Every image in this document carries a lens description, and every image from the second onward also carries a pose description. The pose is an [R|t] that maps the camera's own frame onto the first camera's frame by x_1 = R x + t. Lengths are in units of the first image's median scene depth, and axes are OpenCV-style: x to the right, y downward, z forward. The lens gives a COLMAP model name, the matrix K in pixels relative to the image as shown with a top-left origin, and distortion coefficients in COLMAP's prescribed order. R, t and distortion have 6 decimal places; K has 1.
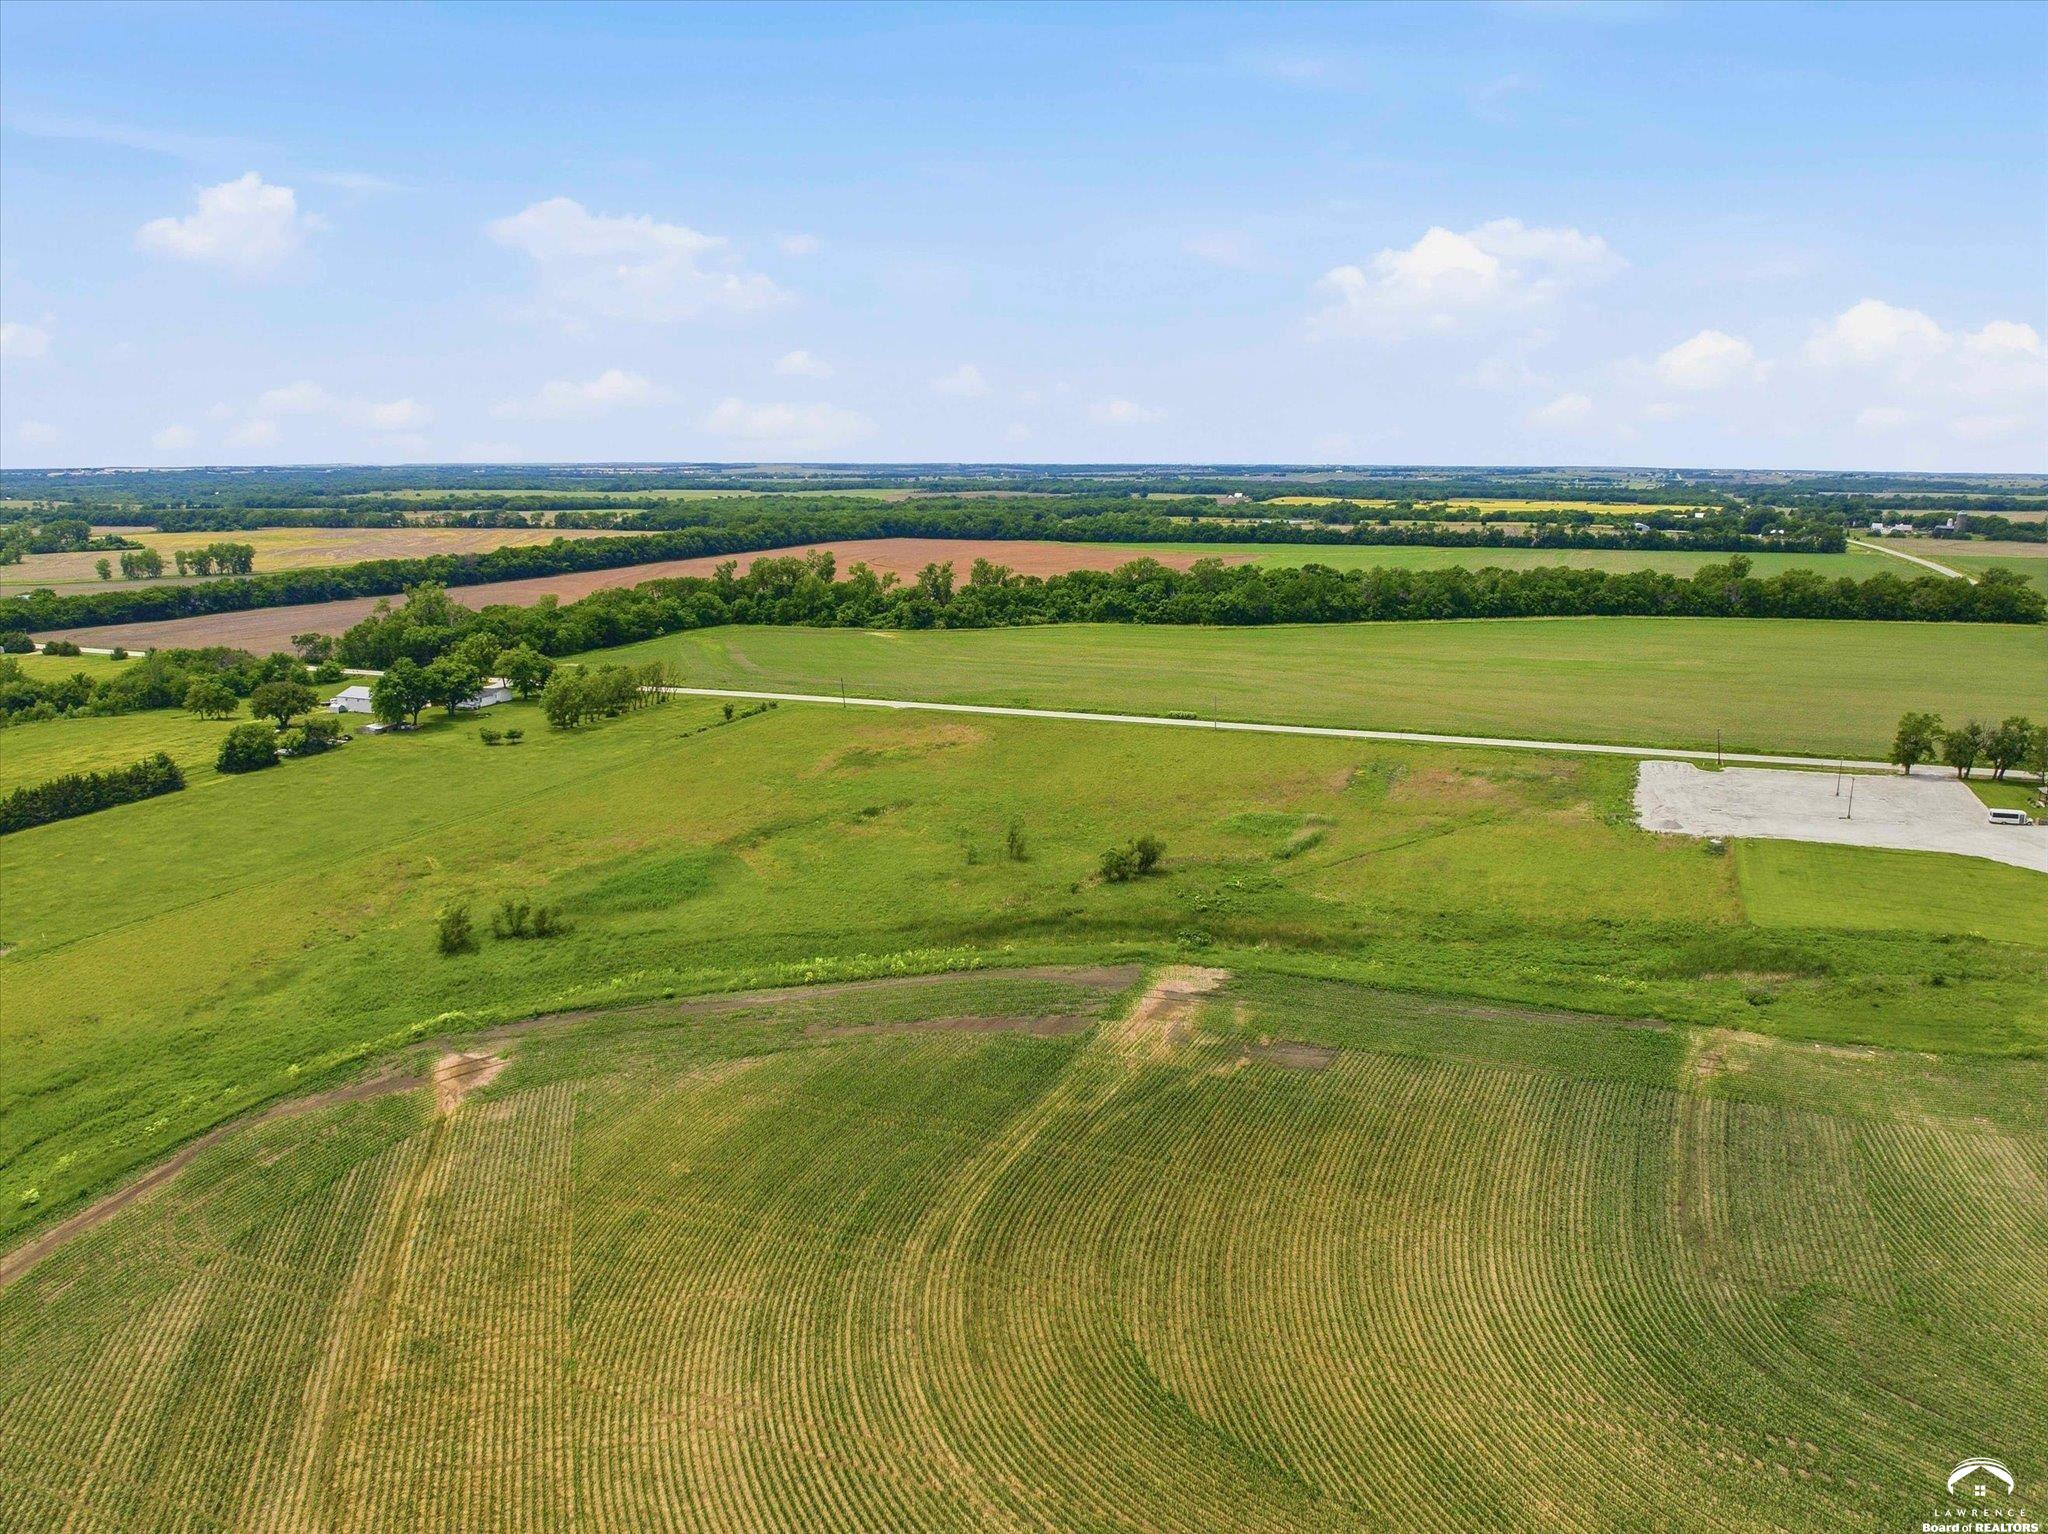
lens RADIAL K [[1439.8, 0, 1027.5], [0, 1439.8, 758.0], [0, 0, 1]] dist [-0.032916, -0.006672]
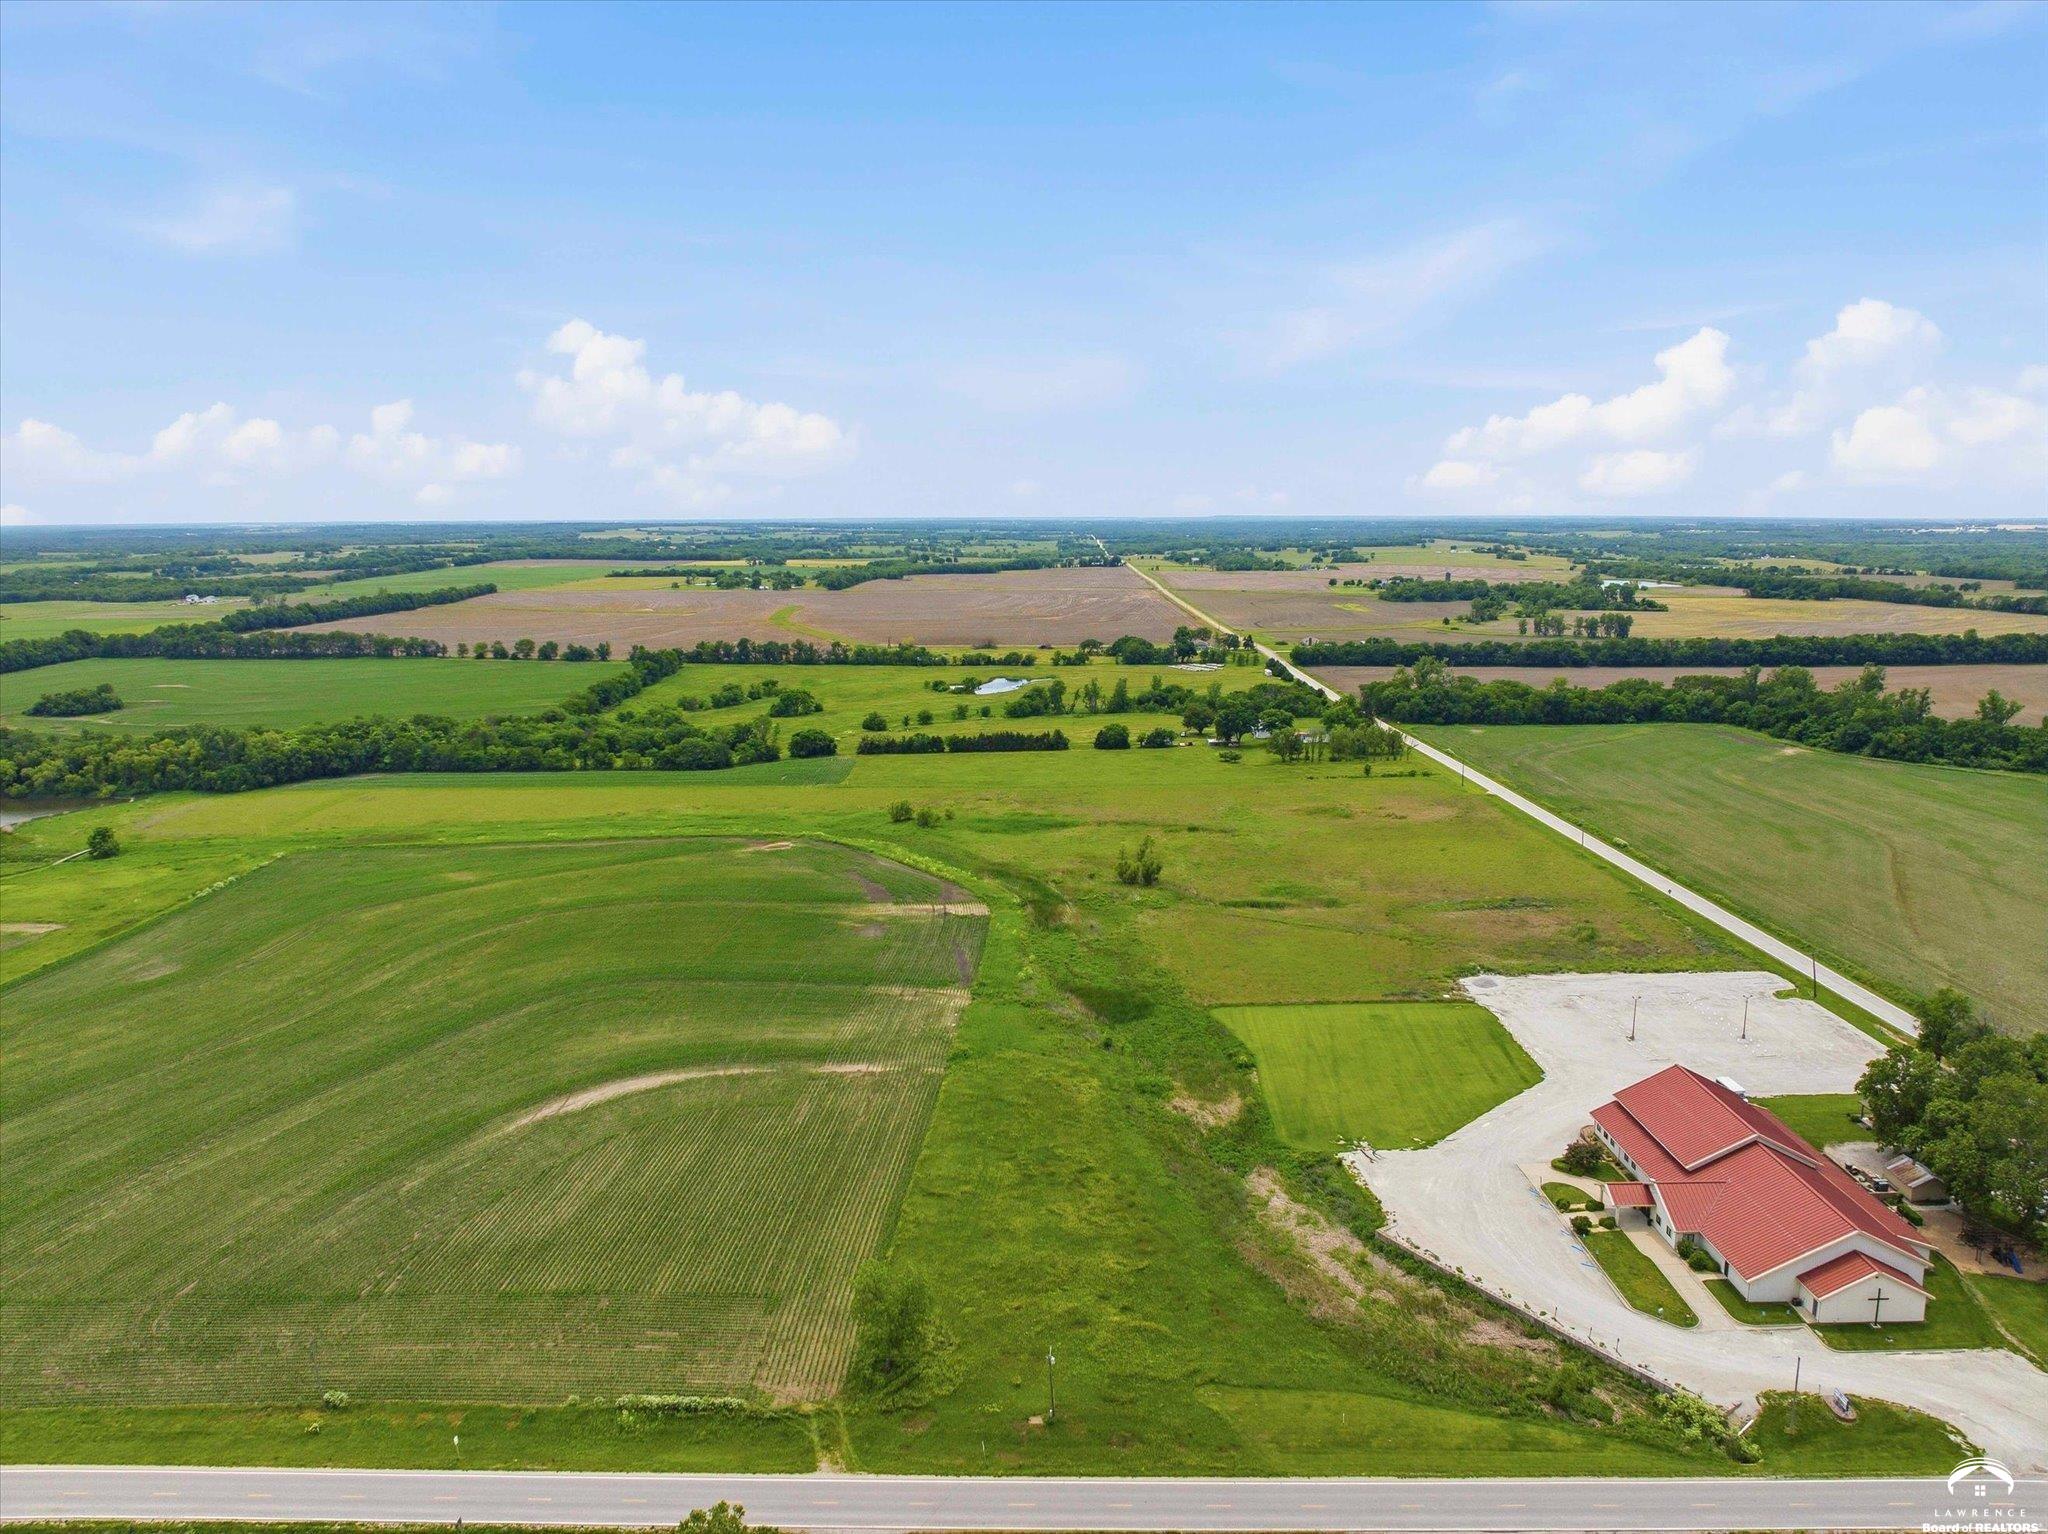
lens RADIAL K [[1439.8, 0, 1029.9], [0, 1439.8, 756.8], [0, 0, 1]] dist [-0.032916, -0.006672]
pose [[0.362346, 0.152578, -0.919470, 0.596376], [-0.185512, 0.978578, 0.089280, -0.069075], [0.913395, 0.138222, 0.382888, 0.127889]]
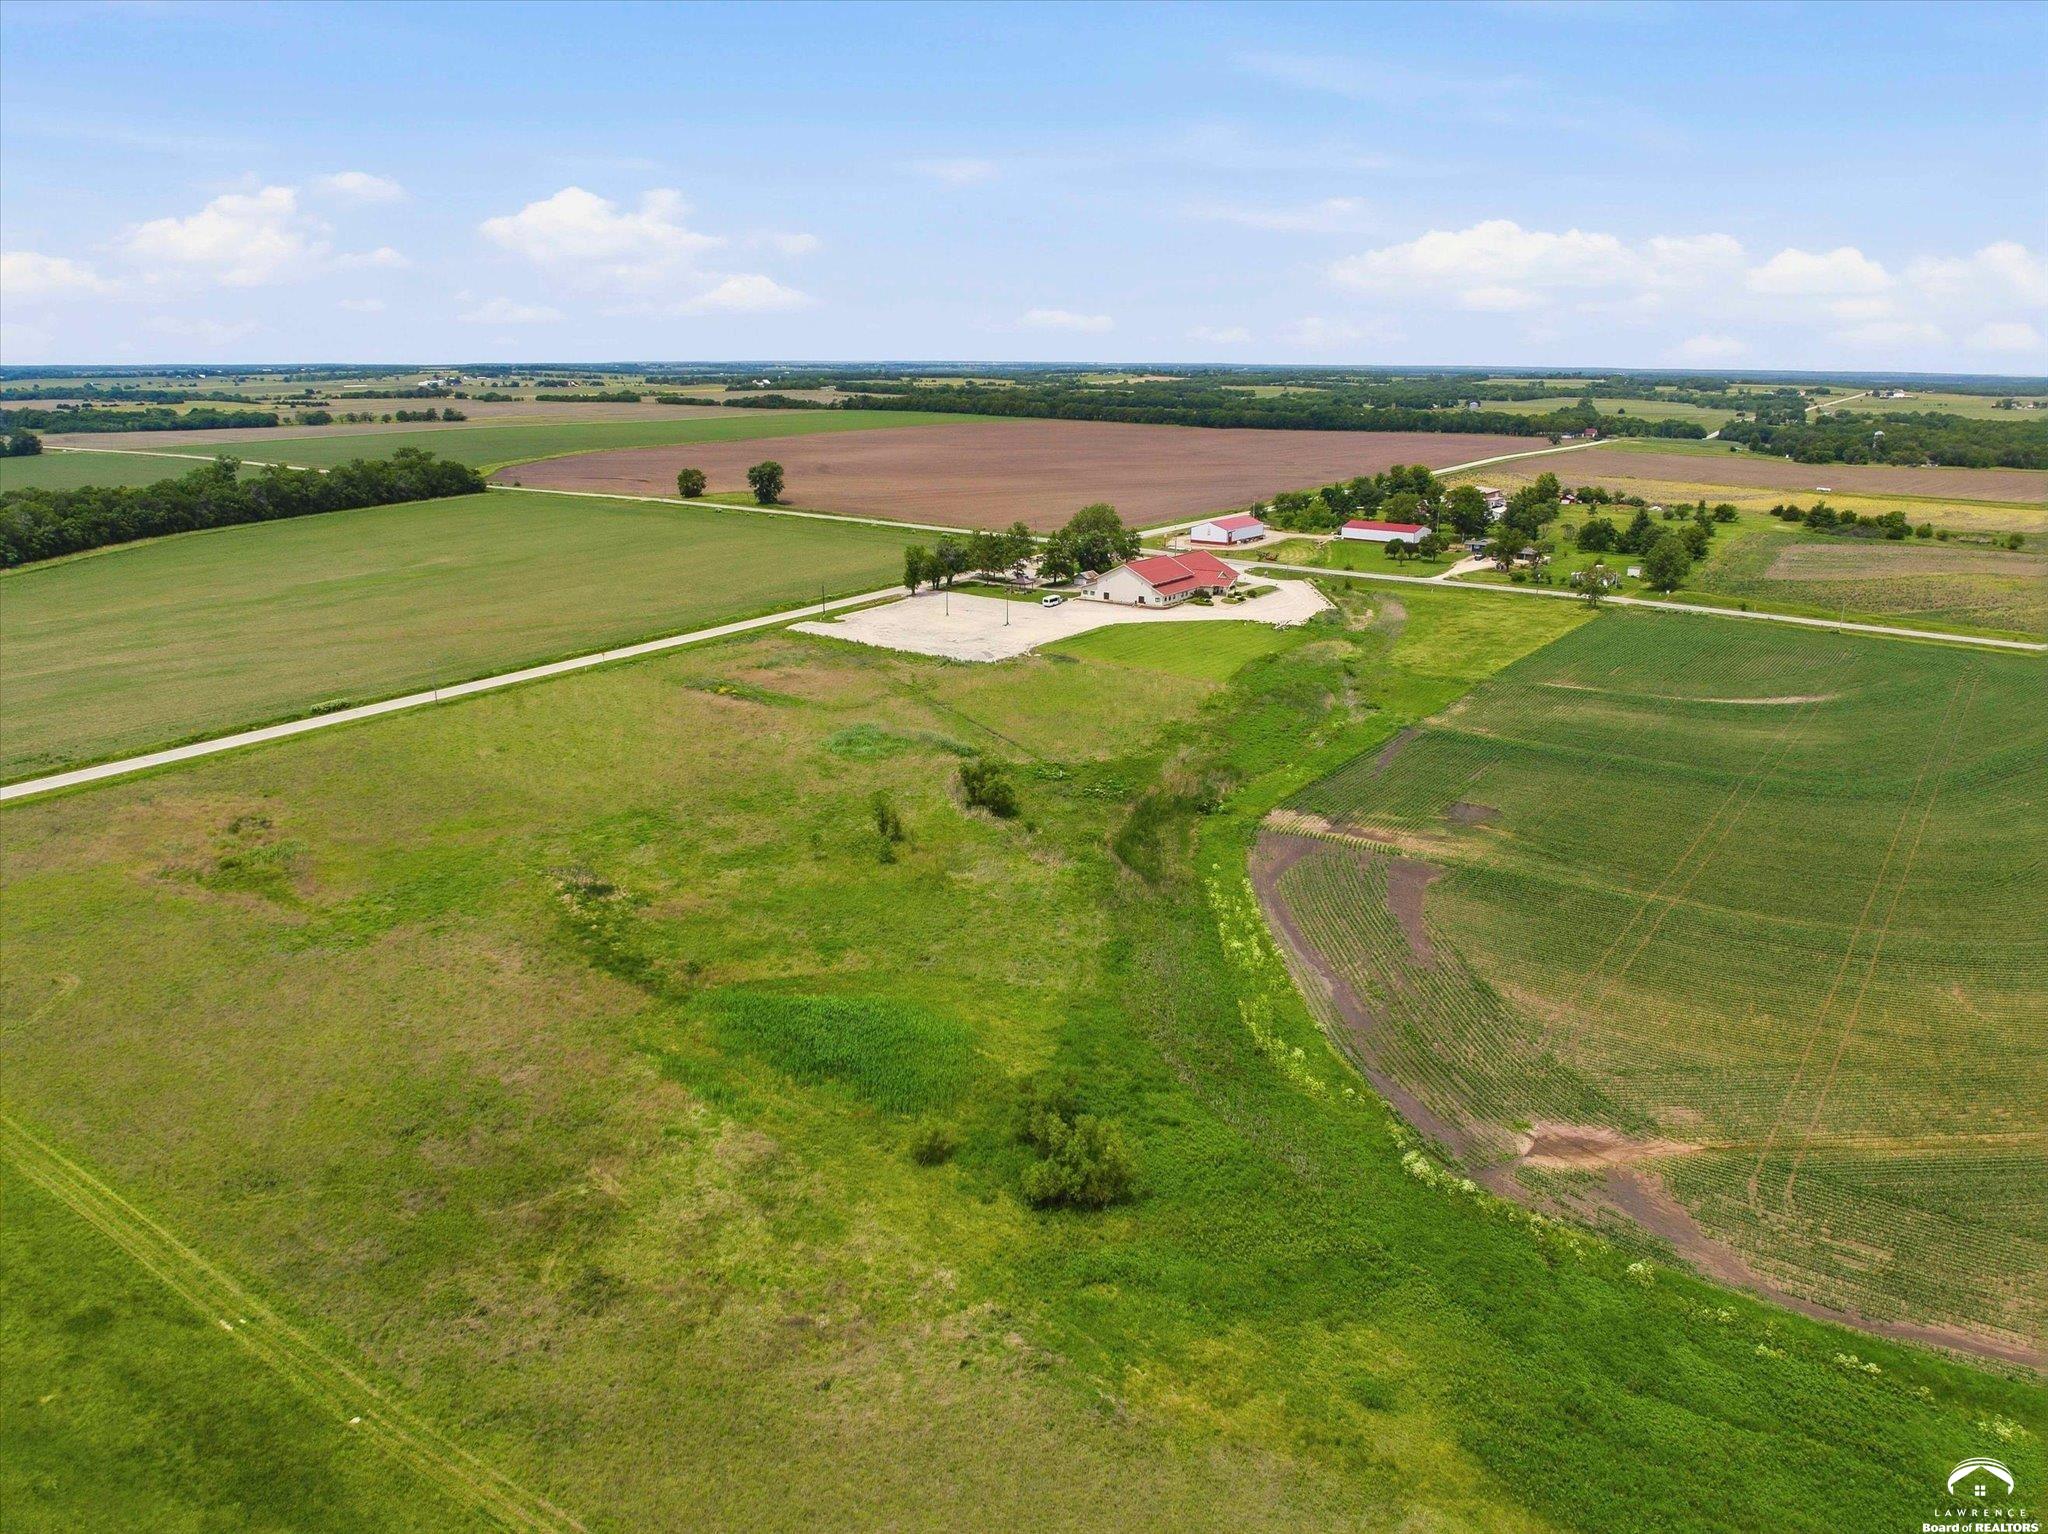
lens RADIAL K [[1439.8, 0, 1031.9], [0, 1439.8, 752.3], [0, 0, 1]] dist [-0.032916, -0.006672]
pose [[0.206929, -0.263576, 0.942182, -0.336949], [0.196238, 0.954637, 0.223961, -0.065946], [-0.958473, 0.138548, 0.249266, 0.314539]]
